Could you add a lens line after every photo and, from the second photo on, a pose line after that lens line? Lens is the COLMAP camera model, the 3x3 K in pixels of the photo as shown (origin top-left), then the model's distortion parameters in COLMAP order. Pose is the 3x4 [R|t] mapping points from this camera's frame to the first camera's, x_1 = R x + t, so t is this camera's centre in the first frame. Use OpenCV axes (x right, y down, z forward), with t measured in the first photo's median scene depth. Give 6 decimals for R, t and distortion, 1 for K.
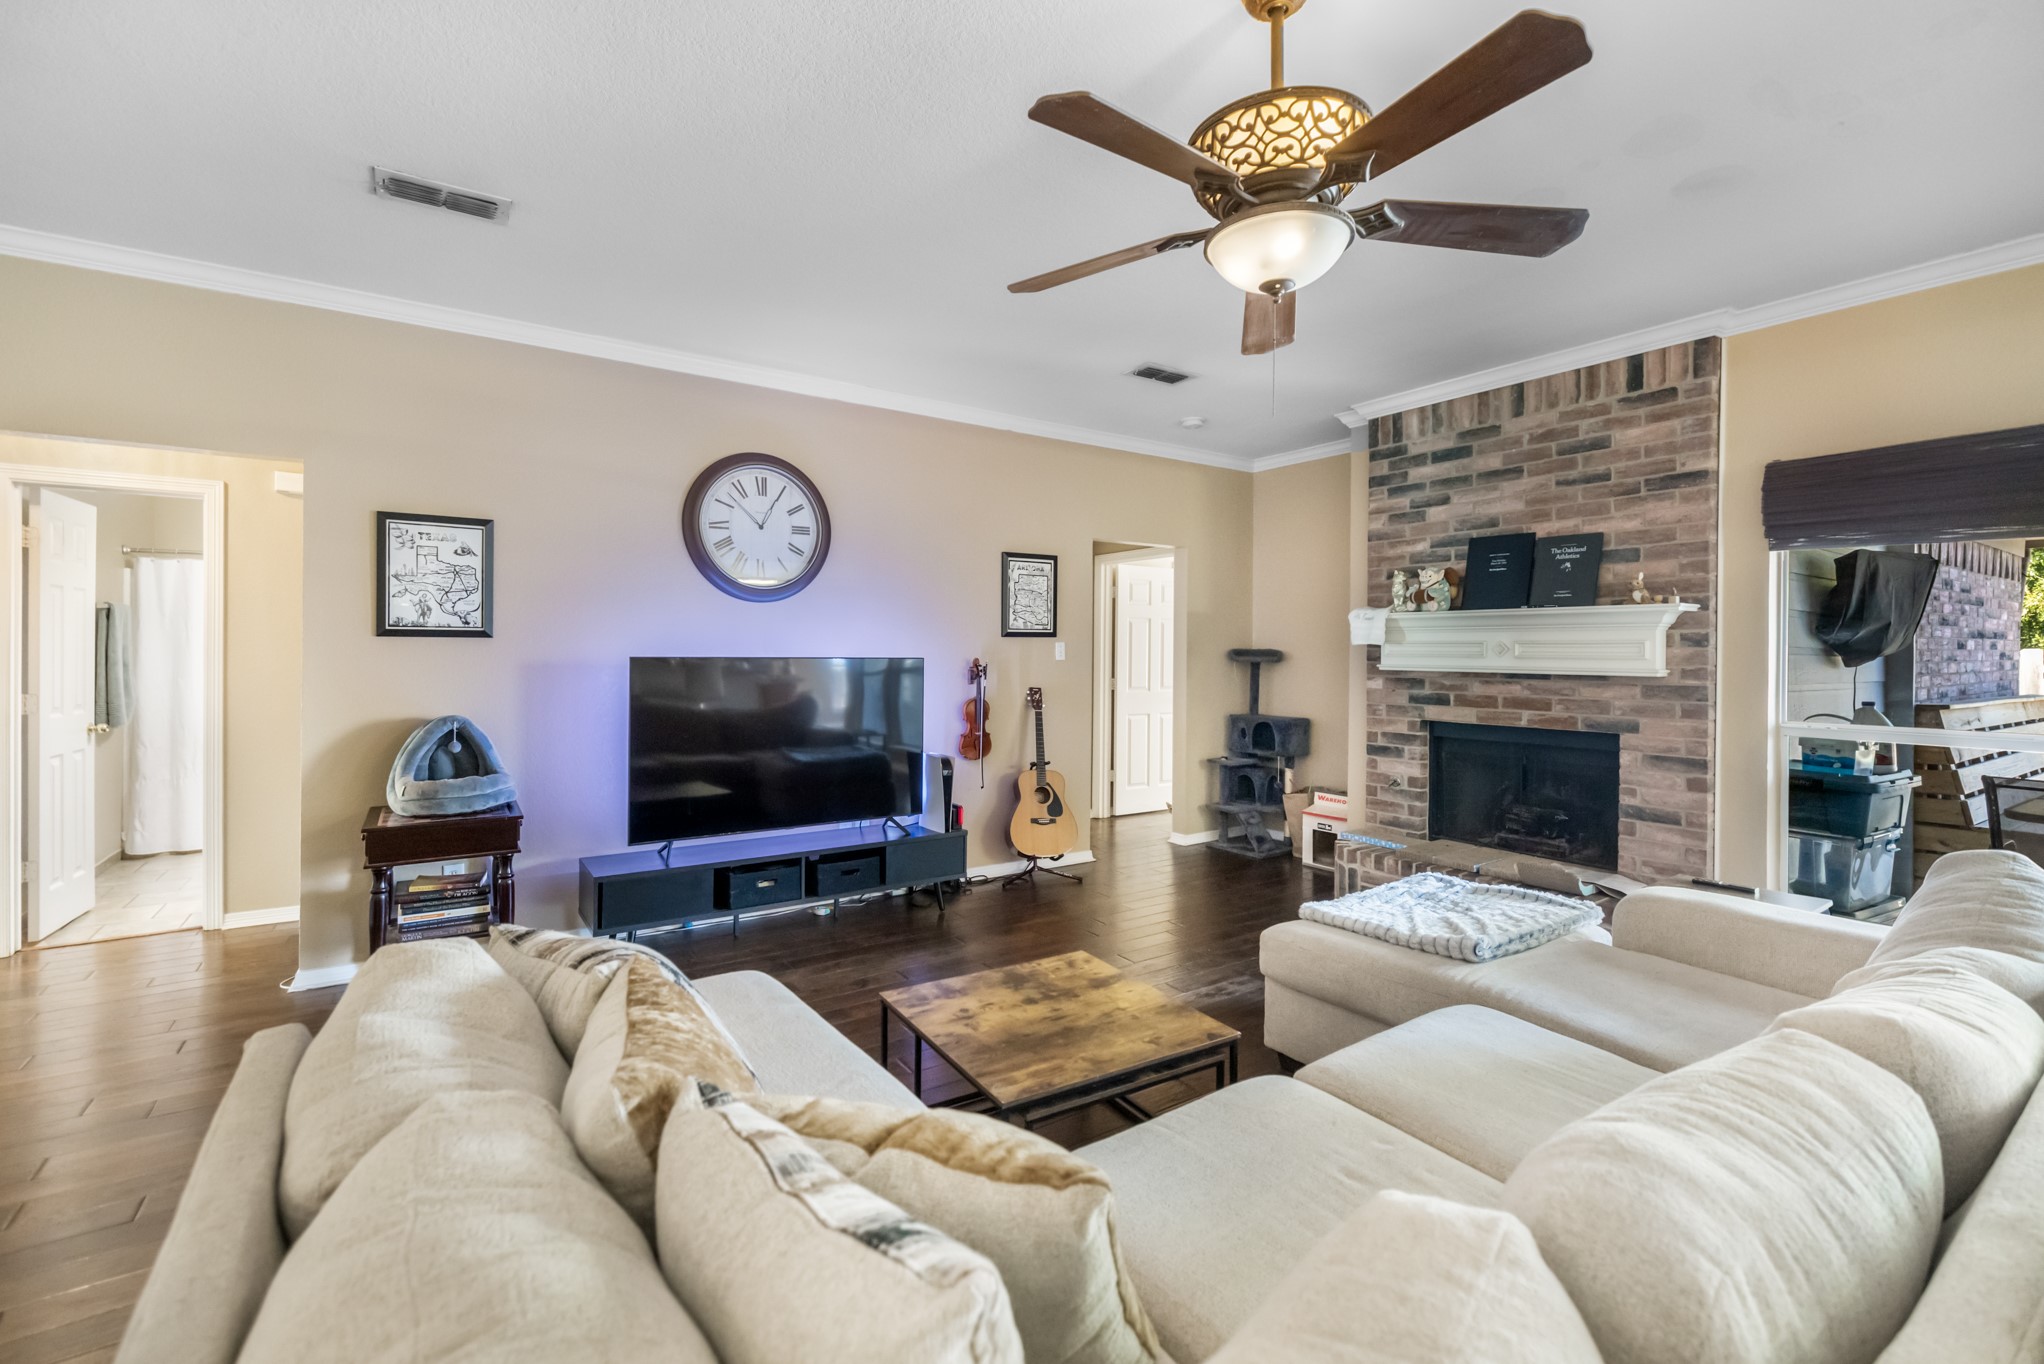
lens RADIAL K [[880.5, 0, 1016.4], [0, 880.5, 647.7], [0, 0, 1]] dist [0.001842, 0.000265]
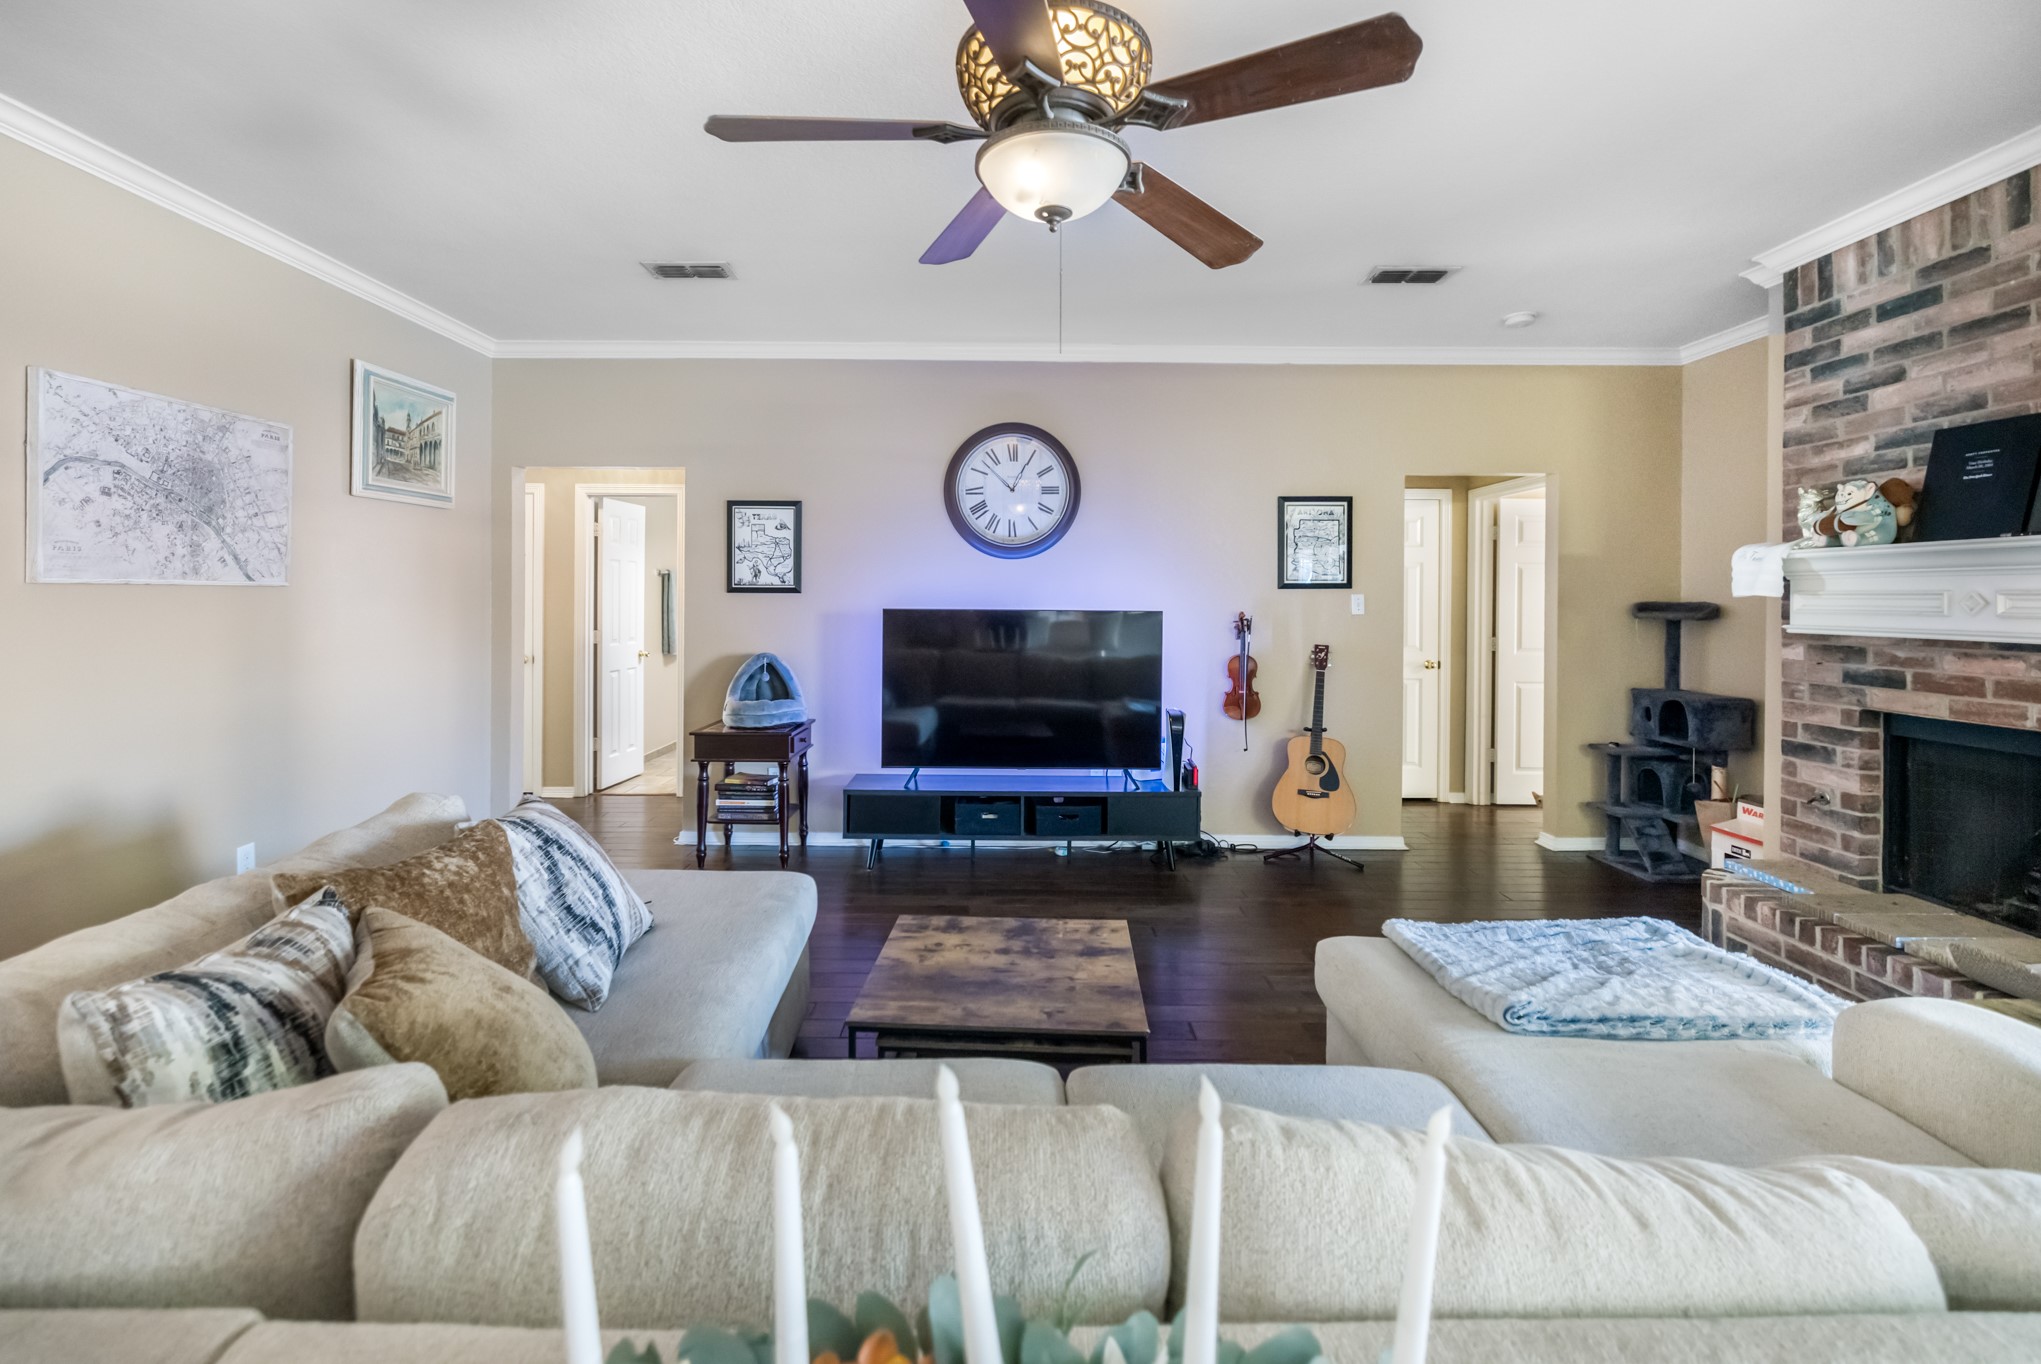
lens RADIAL K [[894.0, 0, 1008.7], [0, 894.0, 593.0], [0, 0, 1]] dist [0.003421, 0.000325]
pose [[0.828922, -0.004808, -0.559344, 0.310960], [0.001082, 0.999975, -0.006992, -0.001753], [0.559363, 0.005190, 0.828906, 0.077220]]
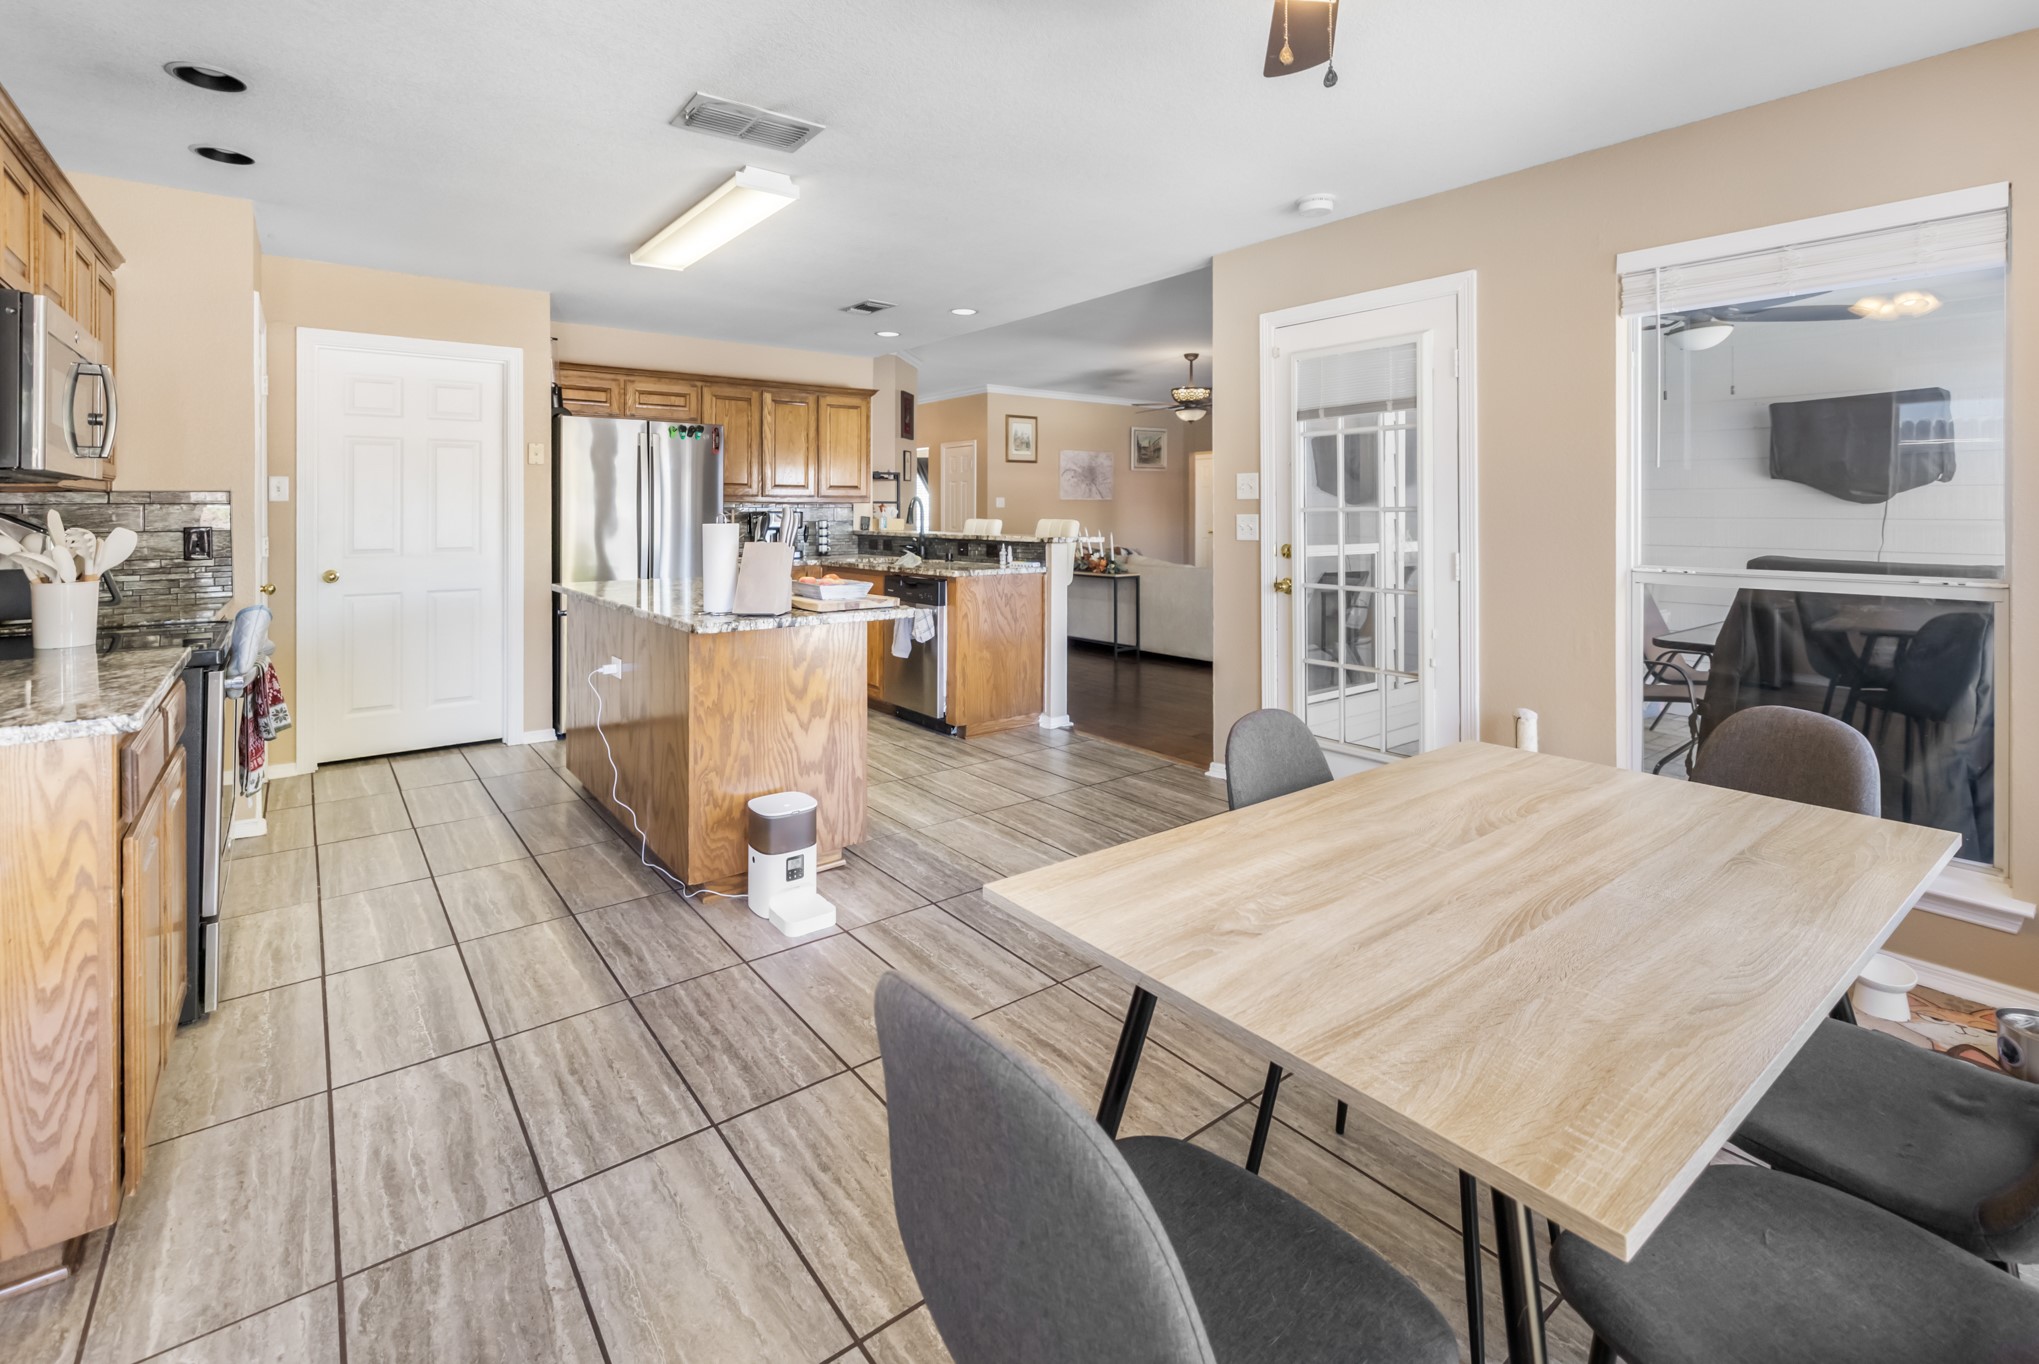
lens RADIAL K [[914.5, 0, 1008.8], [0, 914.5, 513.9], [0, 0, 1]] dist [0.001029, 0.000131]
pose [[0.062523, -0.003175, -0.998038, 1.981275], [0.003764, 0.999989, -0.002946, 0.033039], [0.998036, -0.003572, 0.062534, -0.095860]]
